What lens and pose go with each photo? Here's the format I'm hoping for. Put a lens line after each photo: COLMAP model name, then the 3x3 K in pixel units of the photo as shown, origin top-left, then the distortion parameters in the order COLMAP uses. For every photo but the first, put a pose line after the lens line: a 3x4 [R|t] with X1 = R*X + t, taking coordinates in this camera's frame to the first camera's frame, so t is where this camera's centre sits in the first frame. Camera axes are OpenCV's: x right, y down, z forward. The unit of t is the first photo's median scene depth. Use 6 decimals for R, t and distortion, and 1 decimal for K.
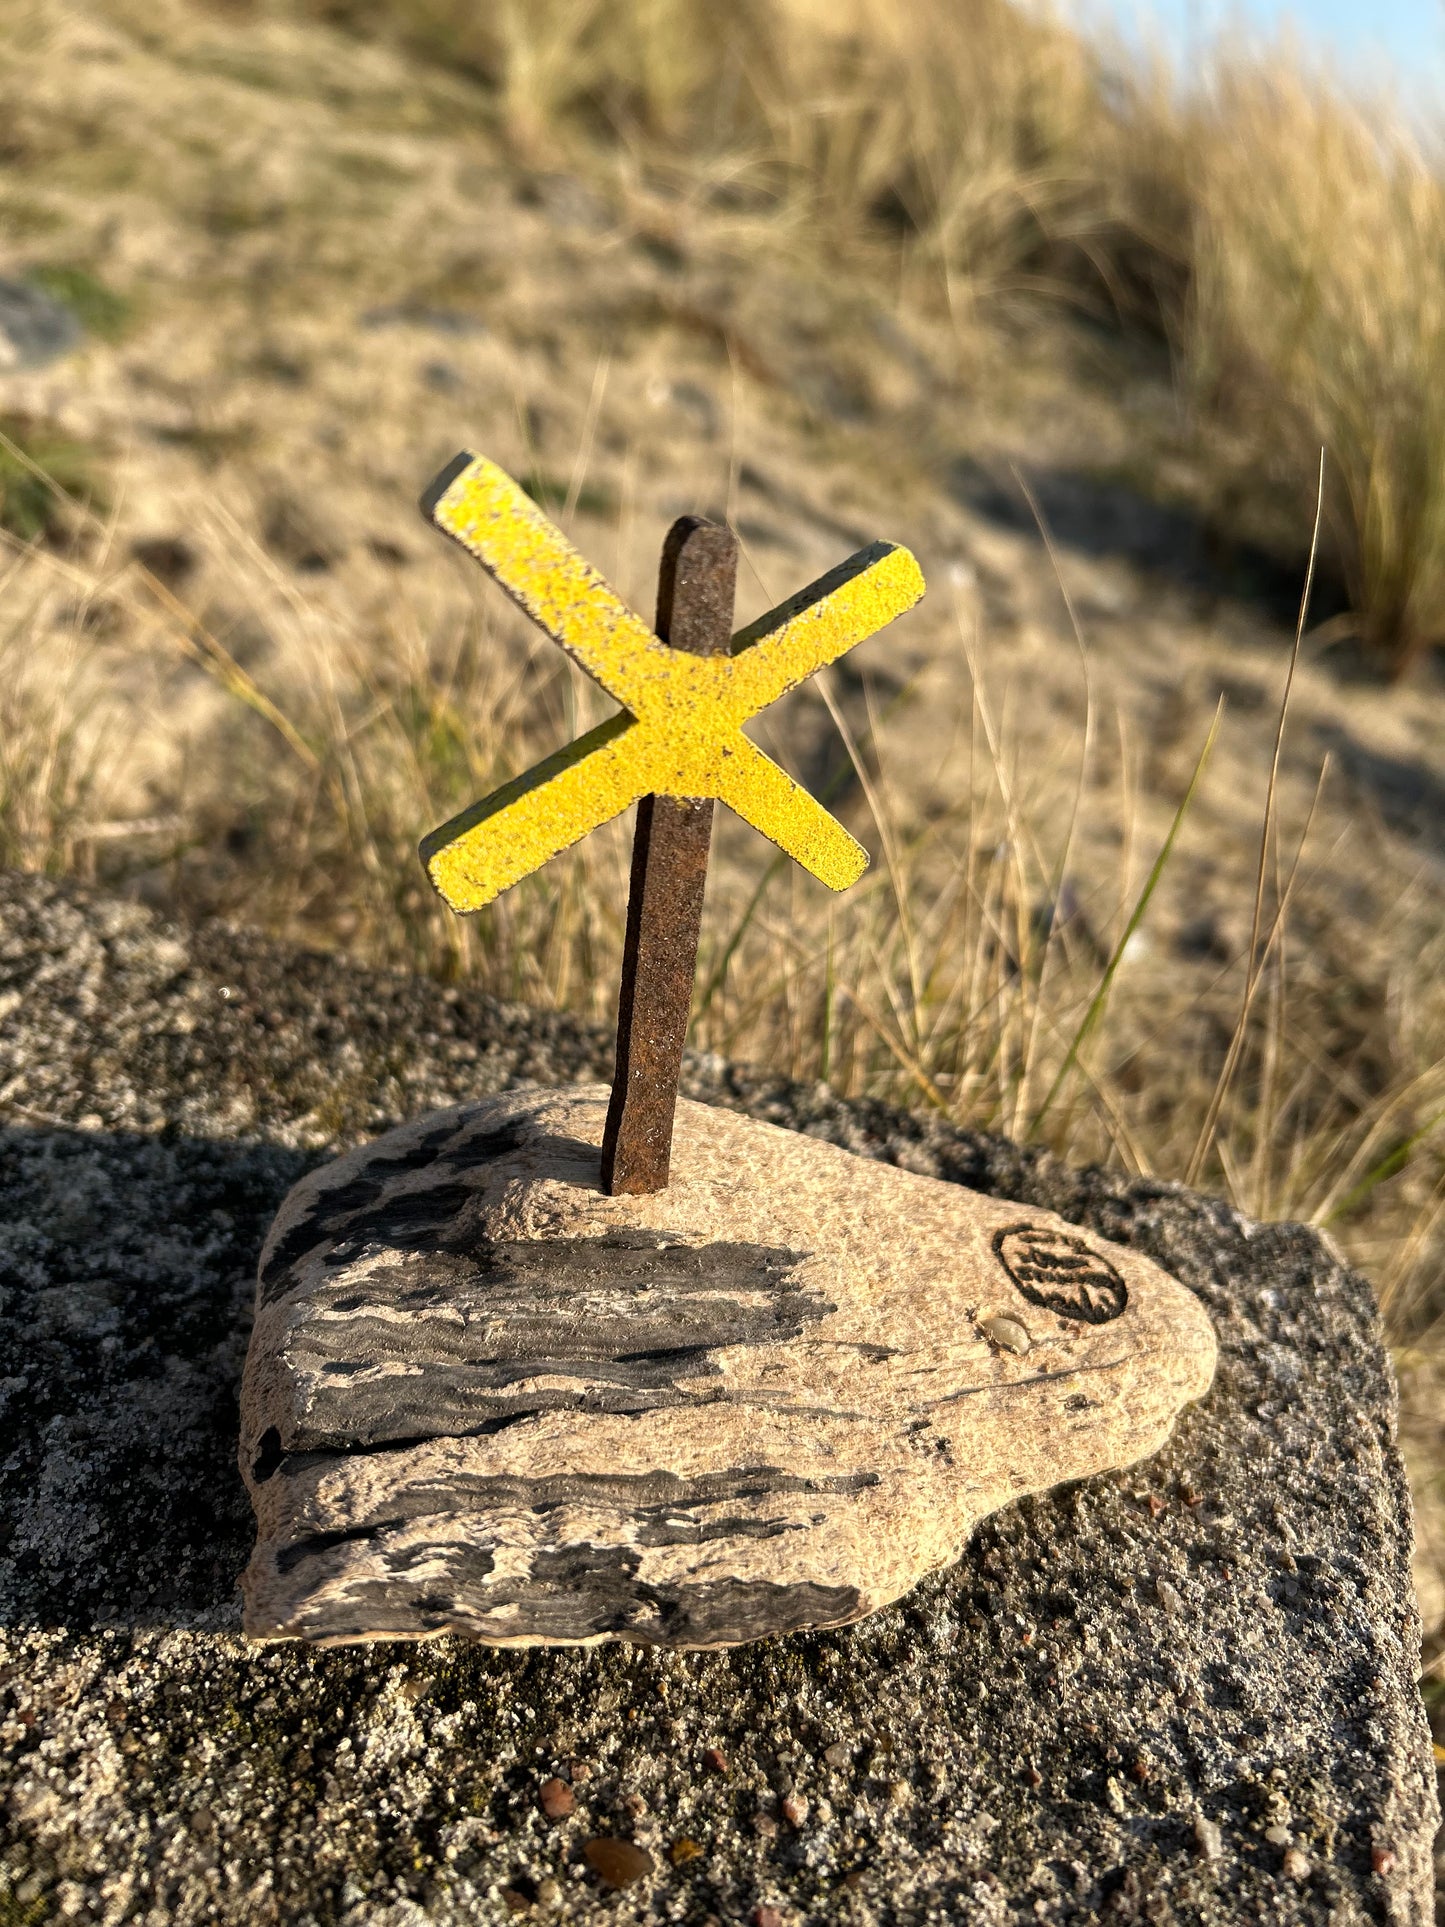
lens RADIAL K [[1517.5, 0, 716.8], [0, 1517.5, 971.3], [0, 0, 1]] dist [-0.000619, -0.017867]
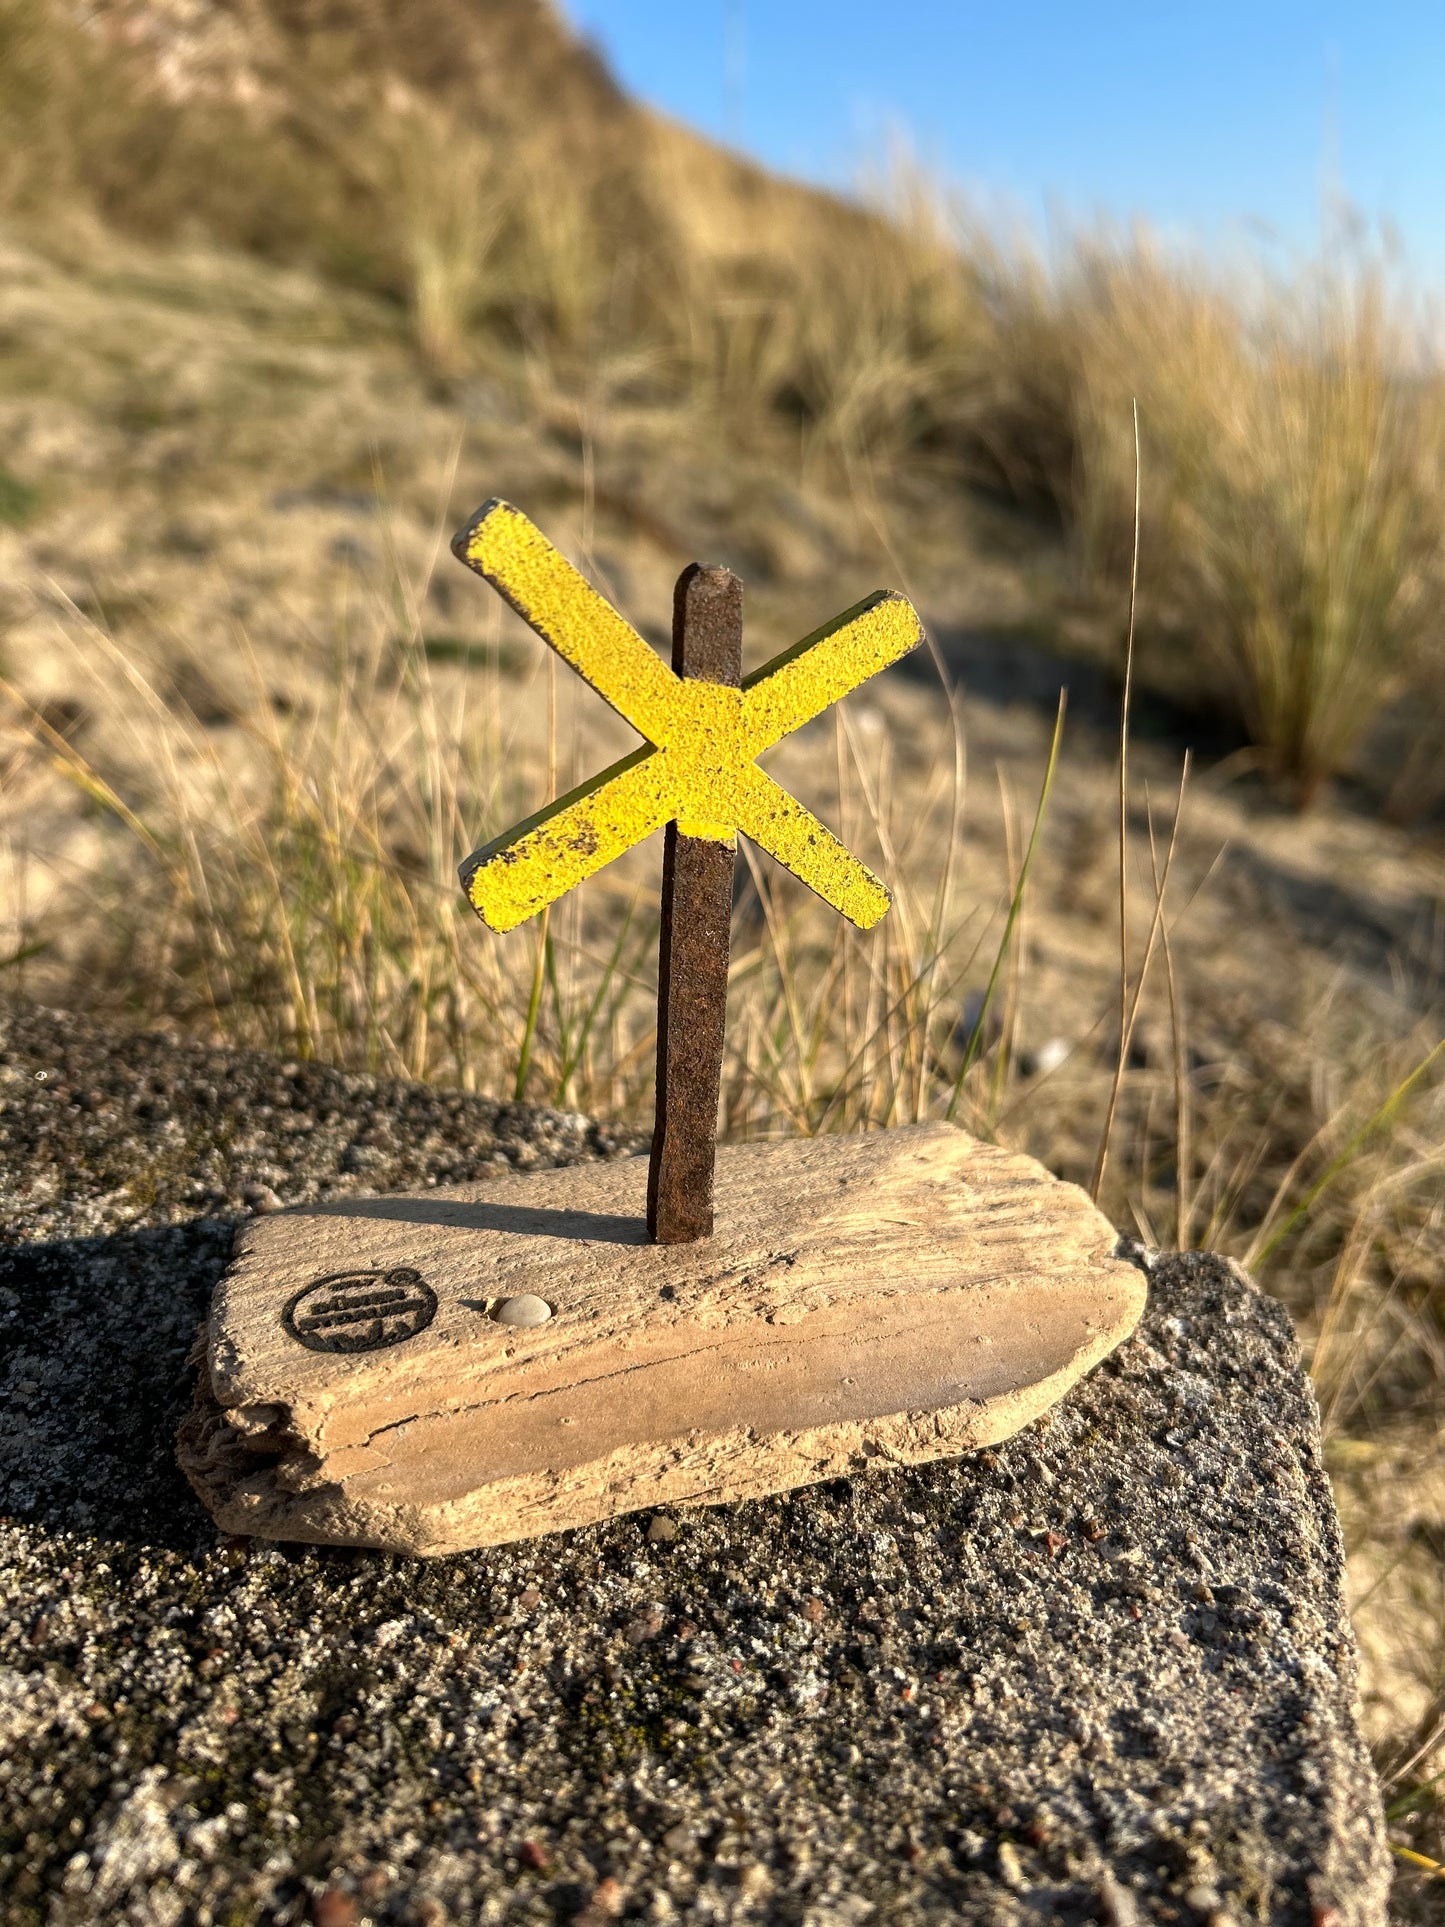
lens RADIAL K [[1517.5, 0, 734.5], [0, 1517.5, 969.5], [0, 0, 1]] dist [-0.000619, -0.017867]
pose [[0.997677, -0.049181, 0.047127, 0.074789], [0.054483, 0.991425, -0.118774, 0.111070], [-0.040882, 0.121066, 0.991802, 0.083690]]
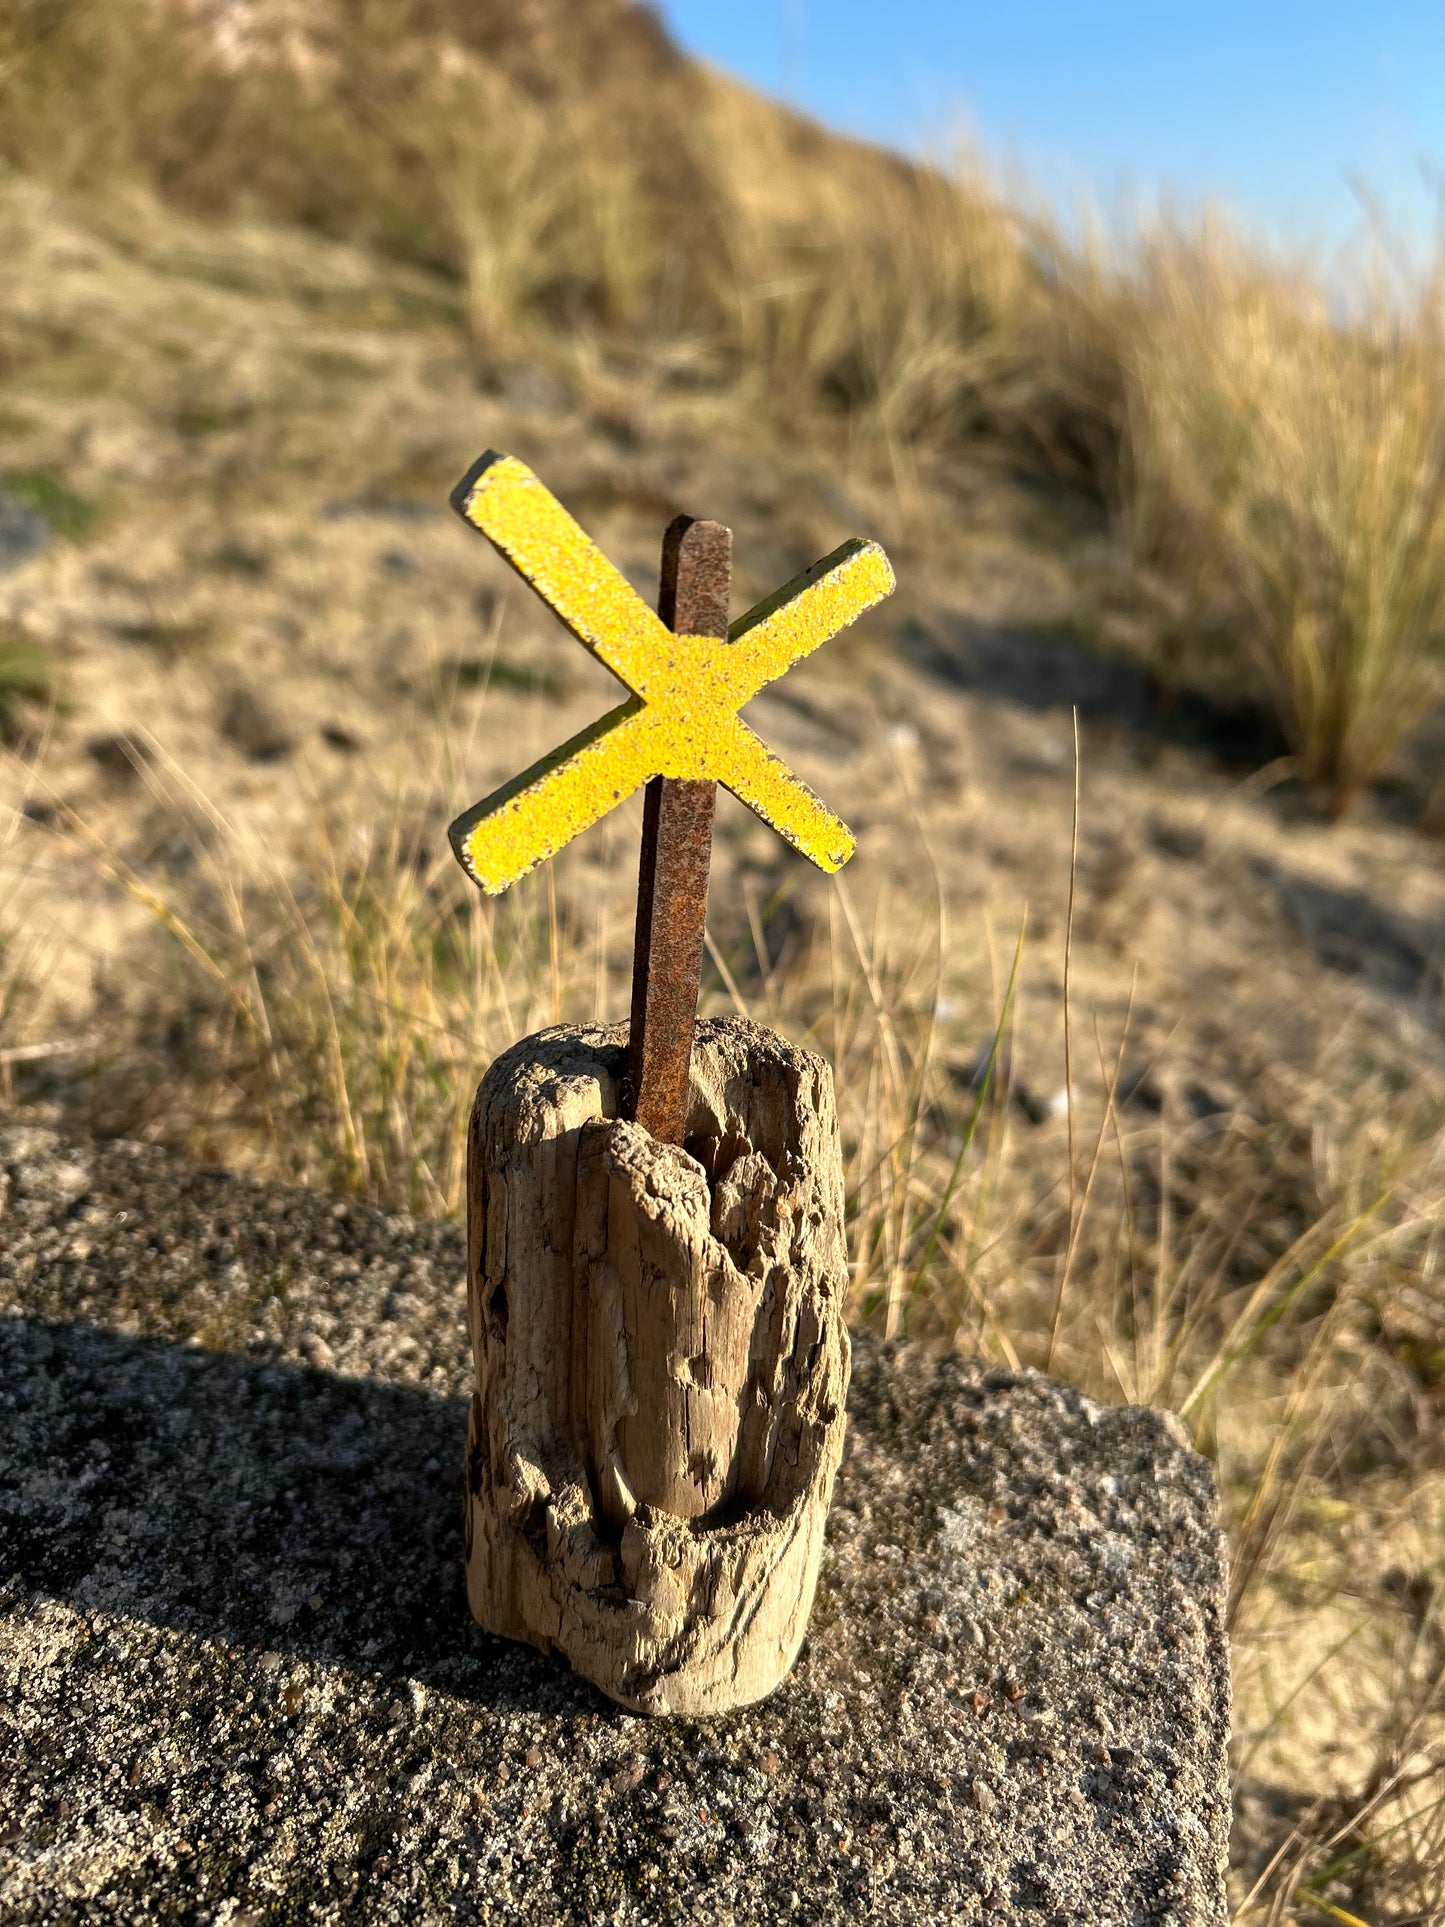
lens RADIAL K [[1517.5, 0, 732.8], [0, 1517.5, 970.9], [0, 0, 1]] dist [-0.000619, -0.017867]
pose [[0.999313, -0.033112, 0.016624, 0.114473], [0.034499, 0.995199, -0.091586, -0.059065], [-0.013512, 0.092097, 0.995658, -0.084090]]
